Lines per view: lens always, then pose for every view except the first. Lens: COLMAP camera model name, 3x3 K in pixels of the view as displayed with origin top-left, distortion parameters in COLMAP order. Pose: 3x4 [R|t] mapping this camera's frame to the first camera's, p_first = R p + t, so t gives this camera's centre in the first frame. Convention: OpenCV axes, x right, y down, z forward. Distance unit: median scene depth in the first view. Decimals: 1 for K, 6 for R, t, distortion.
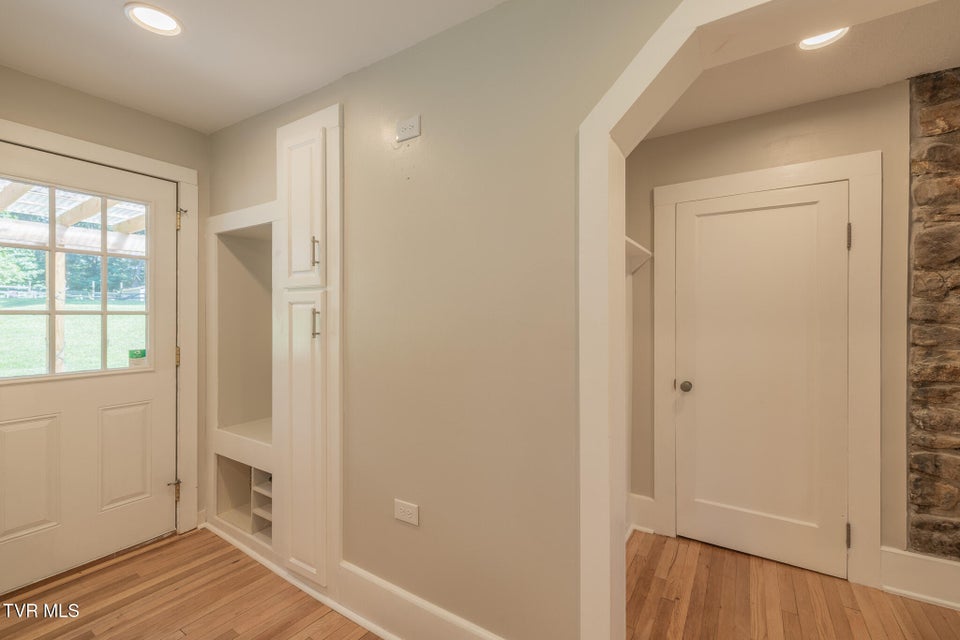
lens RADIAL K [[408.8, 0, 477.0], [0, 408.8, 316.2], [0, 0, 1]] dist [-0.001727, -0.000252]
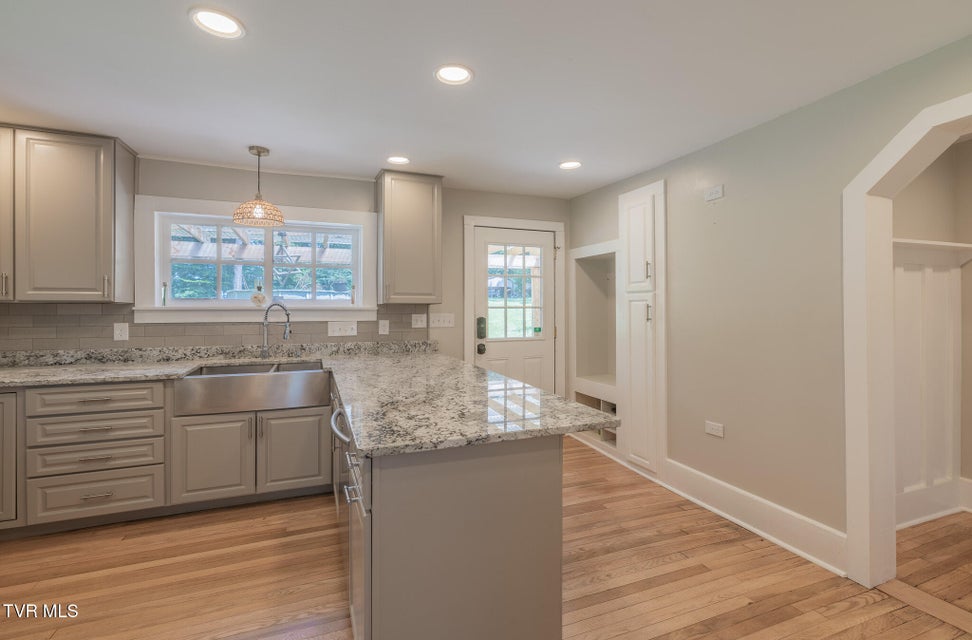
lens RADIAL K [[412.8, 0, 467.3], [0, 412.8, 306.3], [0, 0, 1]] dist [0.002074, 0.000268]
pose [[0.797269, -0.005590, -0.603598, 0.031054], [-0.000098, 0.999956, -0.009390, 0.005893], [0.603624, 0.007546, 0.797233, -0.736933]]
